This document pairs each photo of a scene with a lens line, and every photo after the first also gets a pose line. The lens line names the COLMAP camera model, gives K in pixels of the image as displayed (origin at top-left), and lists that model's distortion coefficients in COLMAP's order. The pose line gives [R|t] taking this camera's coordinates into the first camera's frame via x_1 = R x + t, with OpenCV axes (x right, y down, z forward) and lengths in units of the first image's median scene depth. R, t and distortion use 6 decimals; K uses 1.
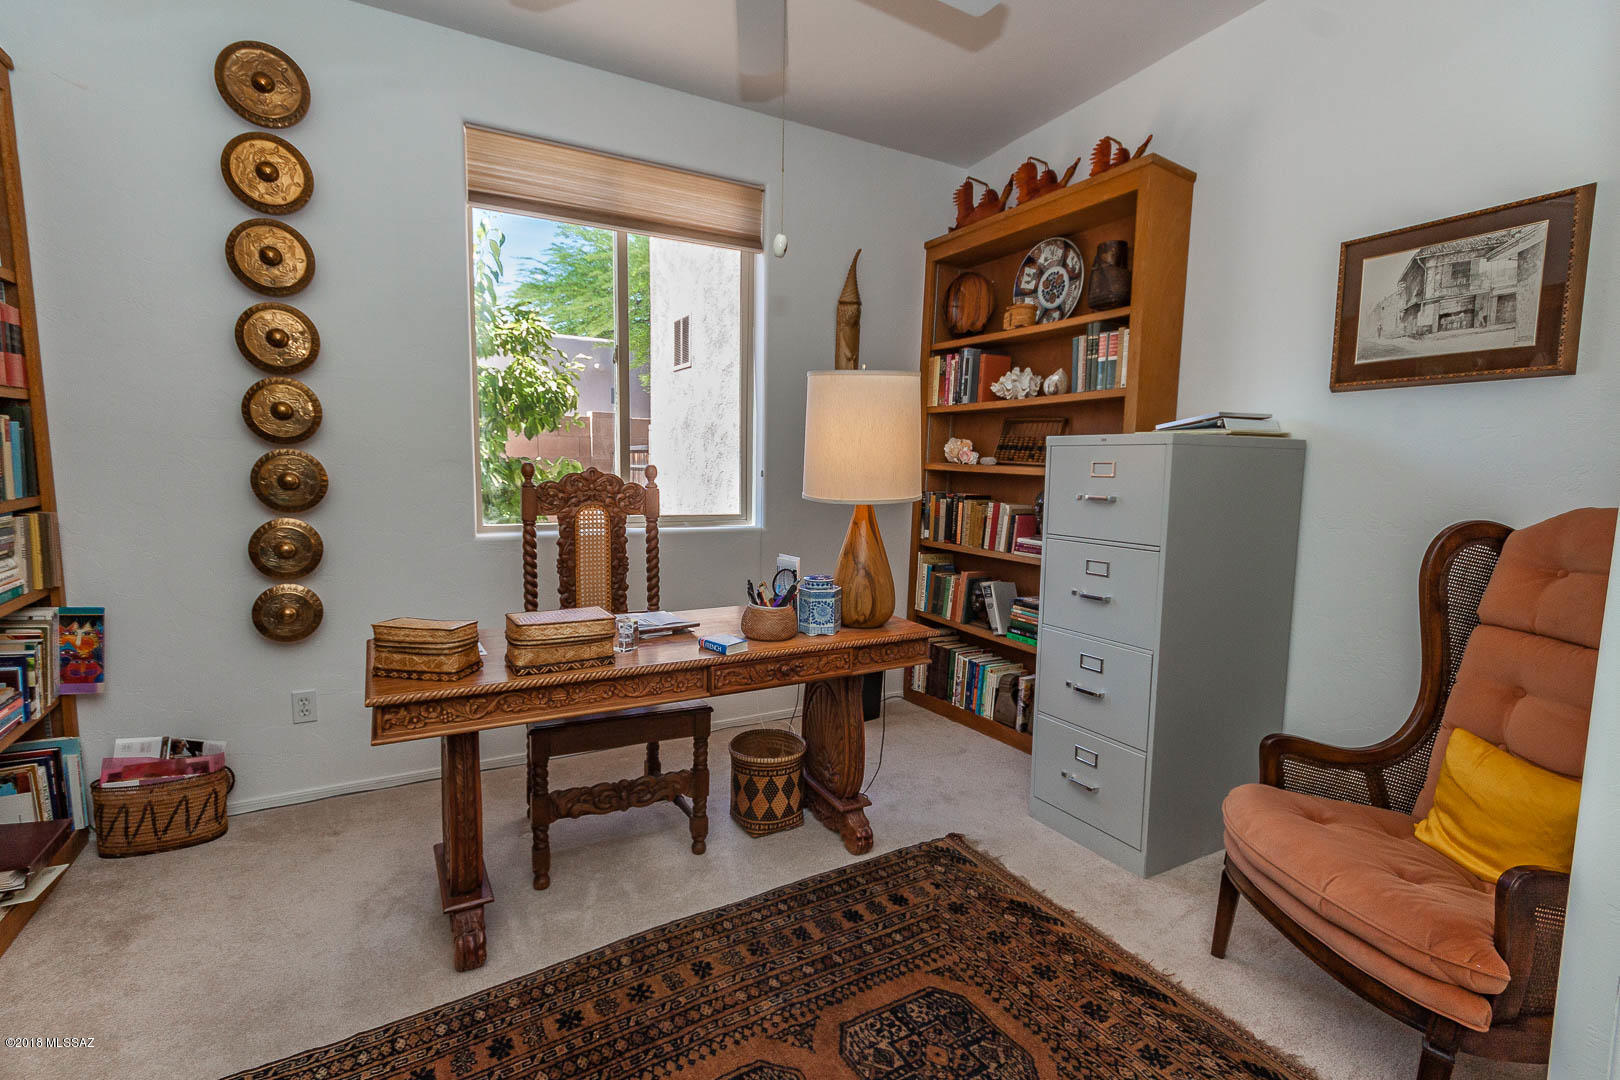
lens RADIAL K [[744.6, 0, 803.7], [0, 744.6, 539.5], [0, 0, 1]] dist [0.004747, -0.000213]
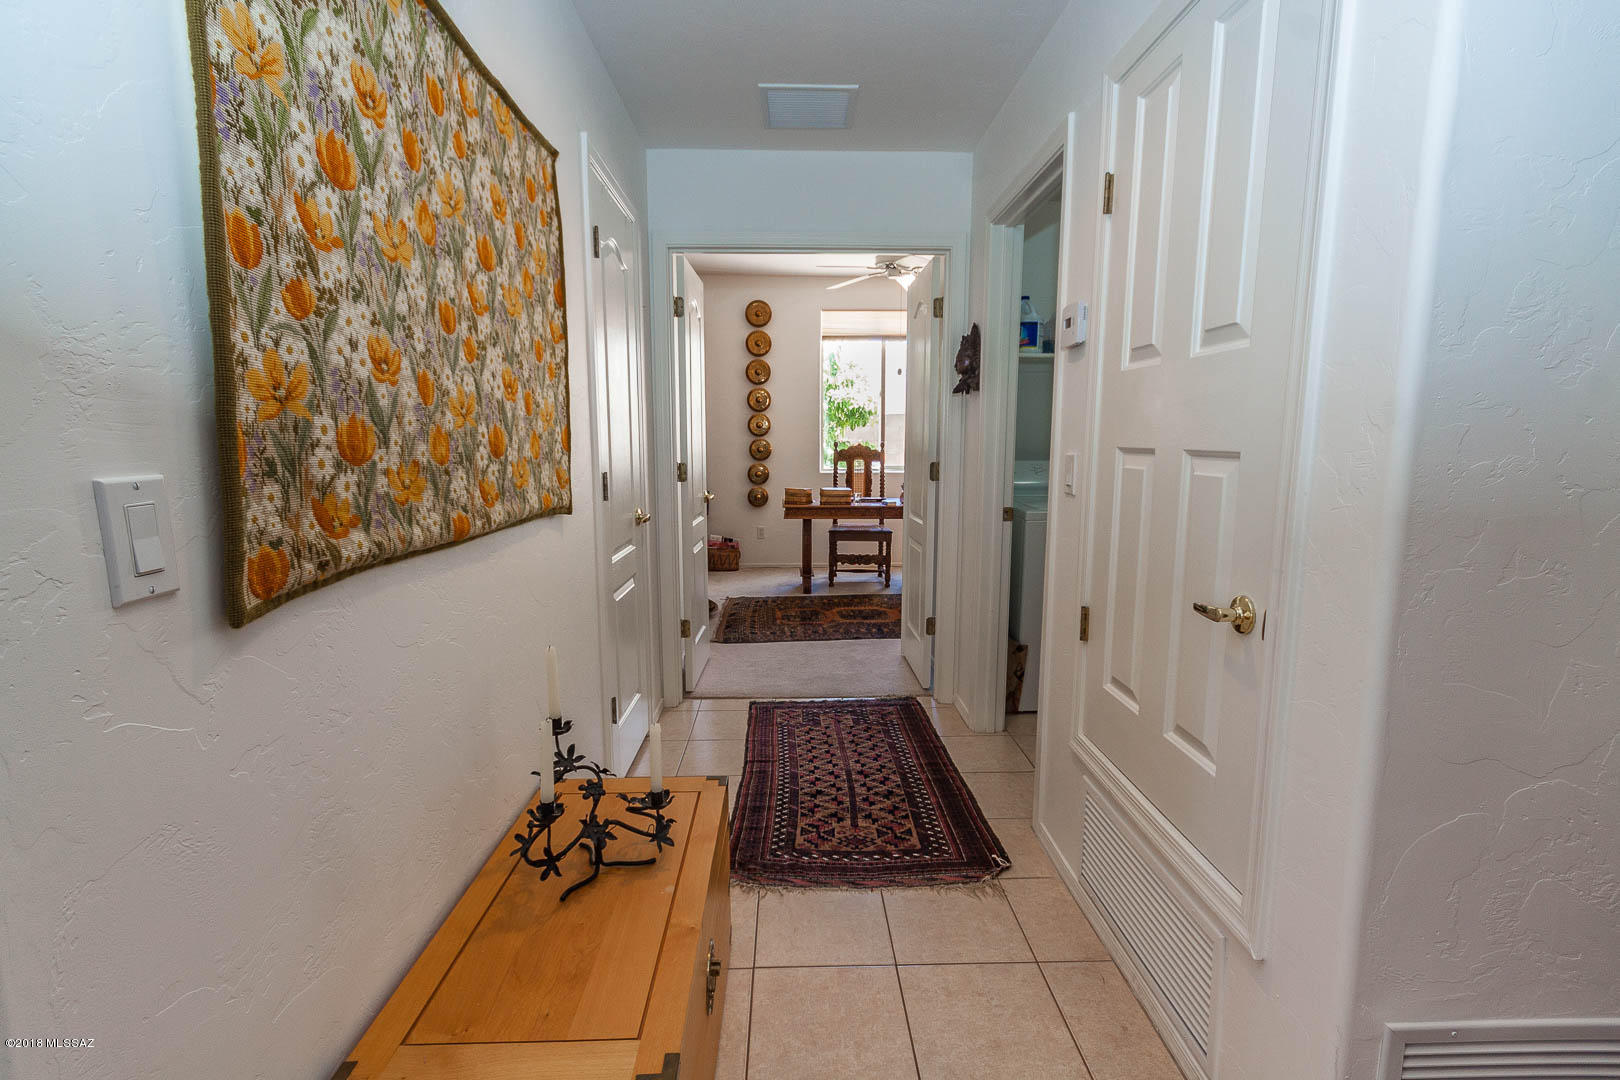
lens RADIAL K [[744.6, 0, 808.5], [0, 744.6, 542.1], [0, 0, 1]] dist [0.004747, -0.000213]
pose [[0.888018, 0.042911, -0.457801, 0.811569], [-0.028134, 0.998841, 0.039053, 0.161075], [0.458946, -0.021800, 0.888197, -1.482284]]
